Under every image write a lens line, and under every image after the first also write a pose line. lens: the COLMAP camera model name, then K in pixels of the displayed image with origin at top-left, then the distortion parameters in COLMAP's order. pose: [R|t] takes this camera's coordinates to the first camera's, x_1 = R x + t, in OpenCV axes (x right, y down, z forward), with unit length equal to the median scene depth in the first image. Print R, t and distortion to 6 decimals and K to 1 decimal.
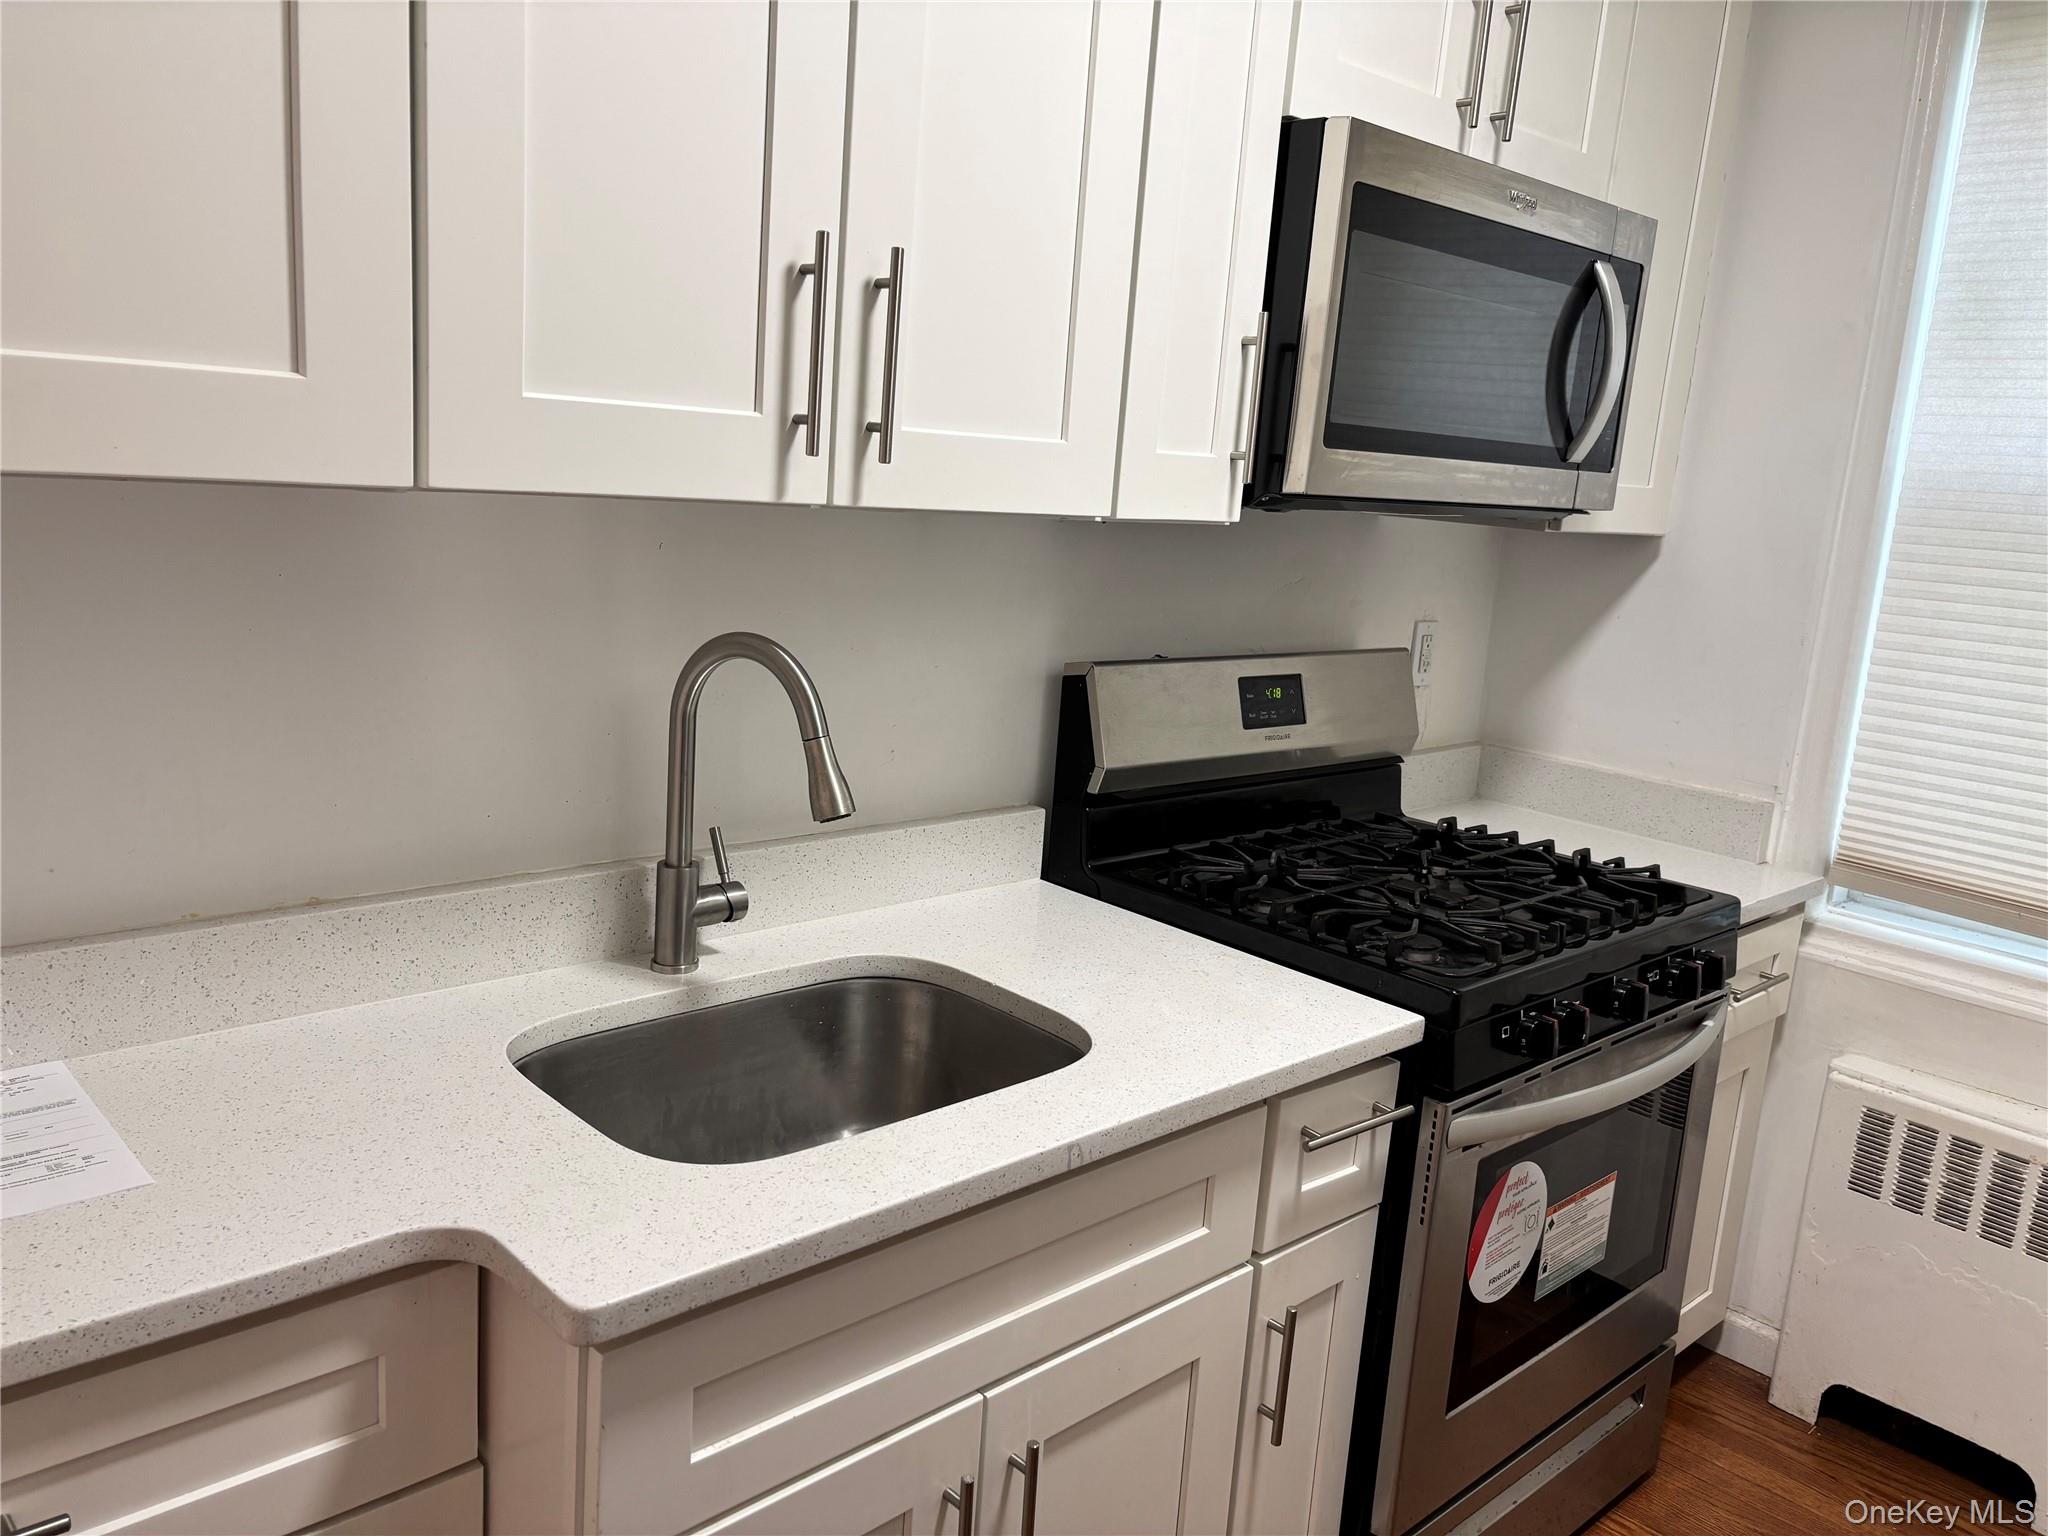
lens RADIAL K [[1566.8, 0, 1028.5], [0, 1566.8, 776.0], [0, 0, 1]] dist [0.054062, -0.054942]
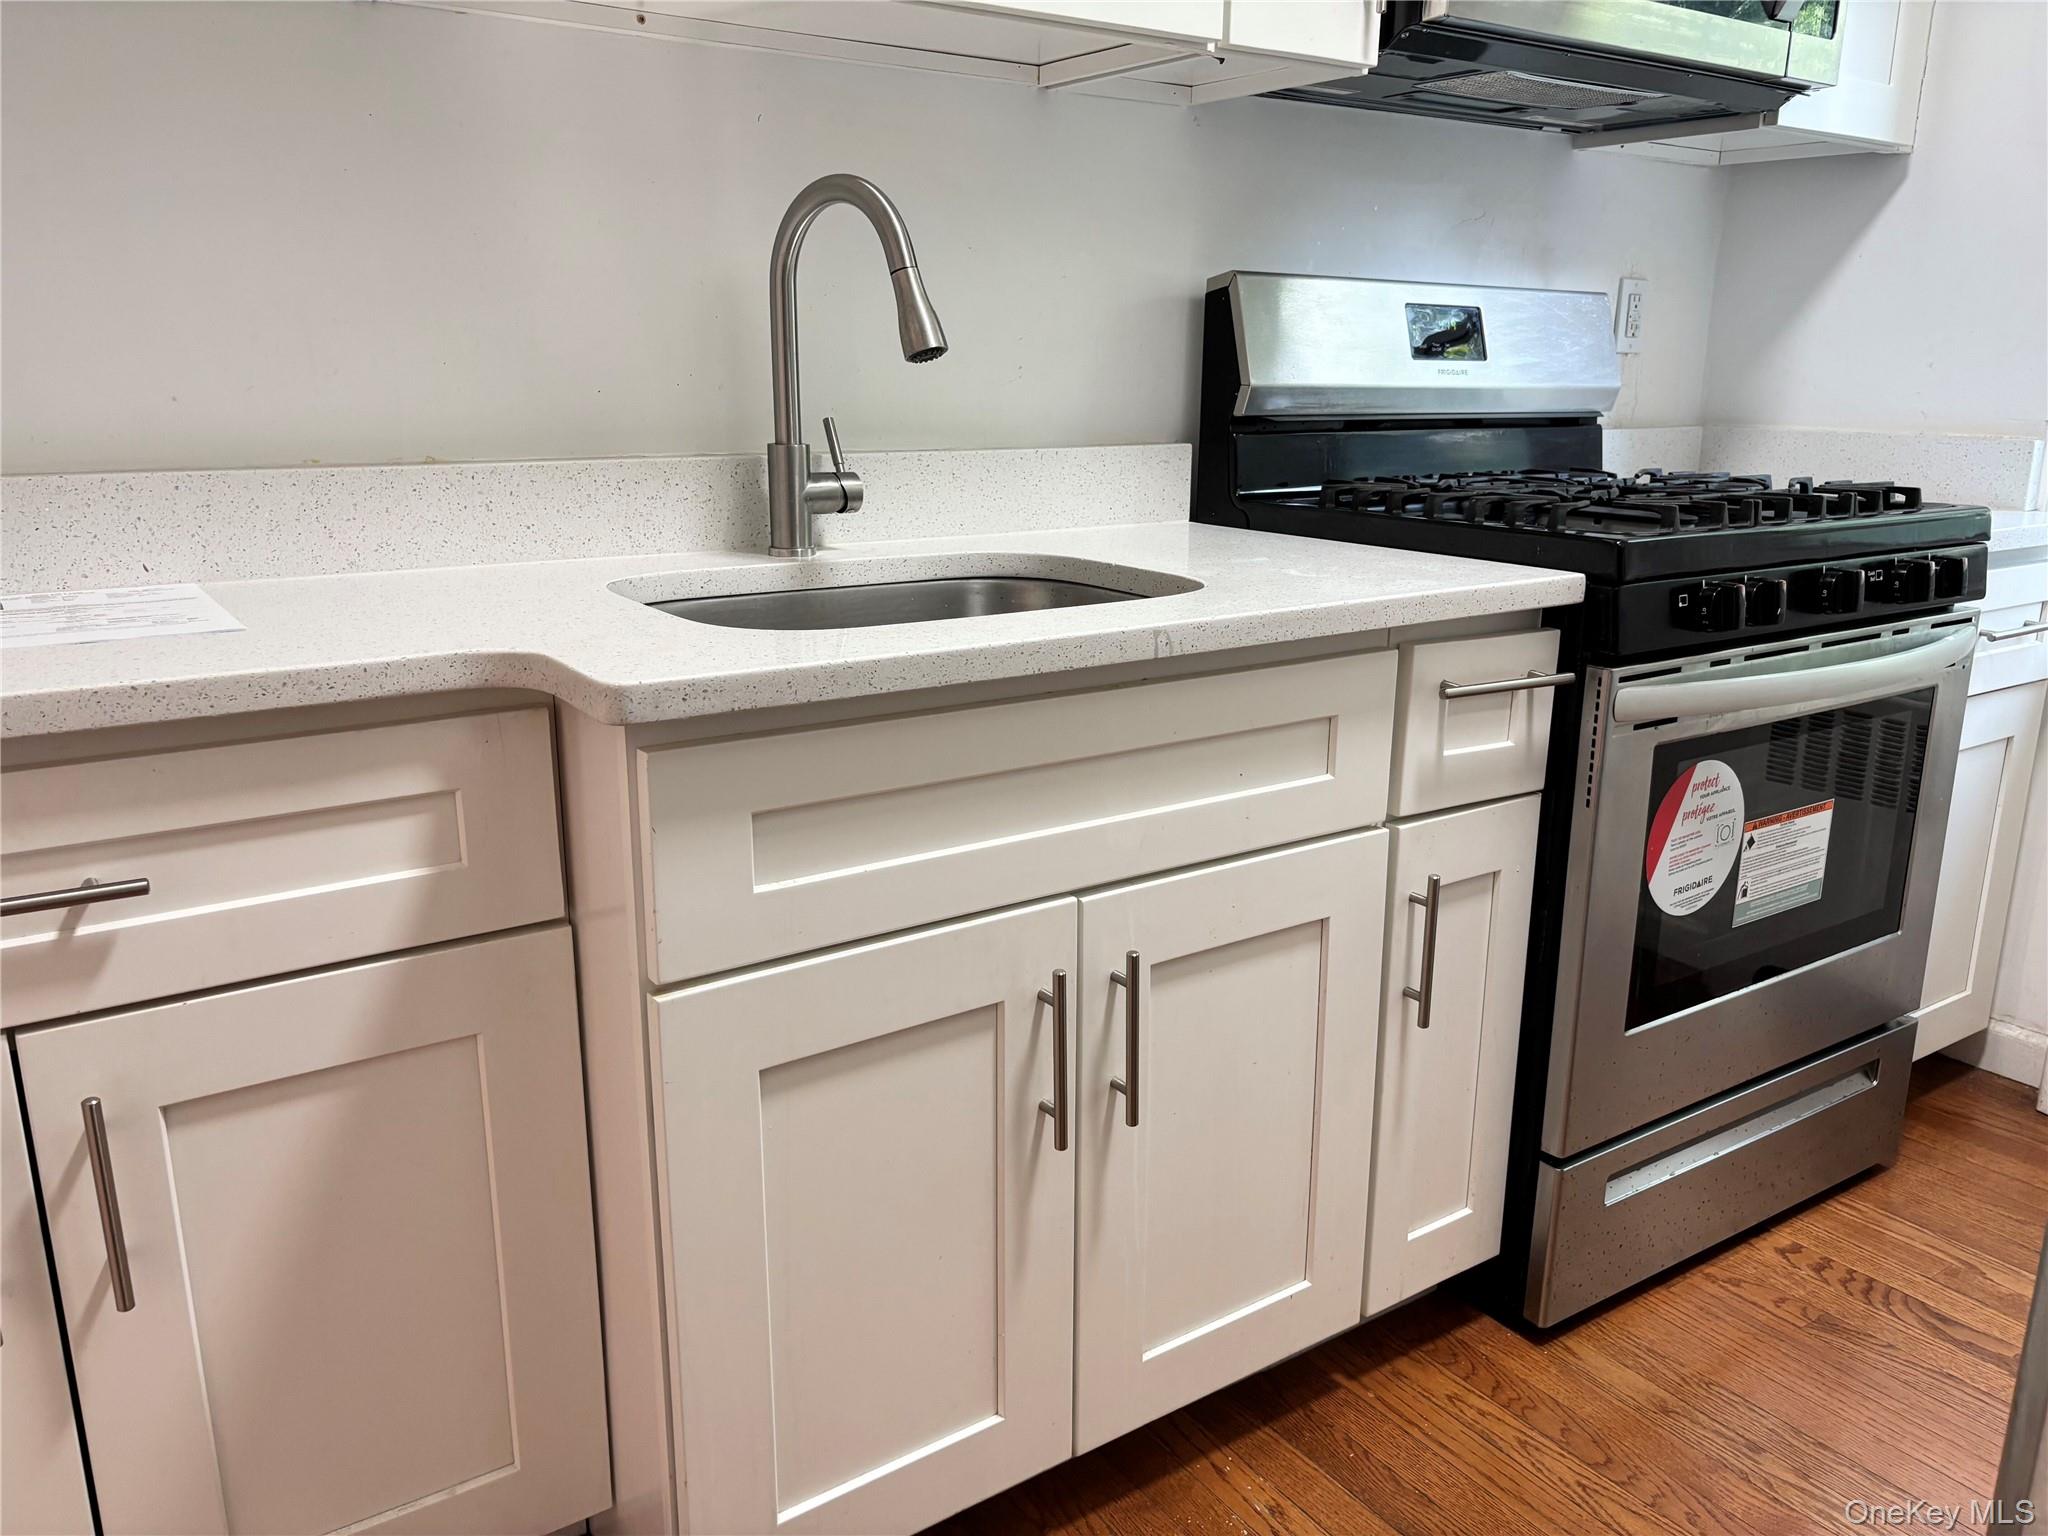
lens RADIAL K [[1566.8, 0, 1027.3], [0, 1566.8, 756.3], [0, 0, 1]] dist [0.054062, -0.054942]
pose [[0.986323, -0.024372, -0.163014, 0.078985], [0.031872, 0.998543, 0.043555, 0.207655], [0.161715, -0.048155, 0.985662, 0.040927]]
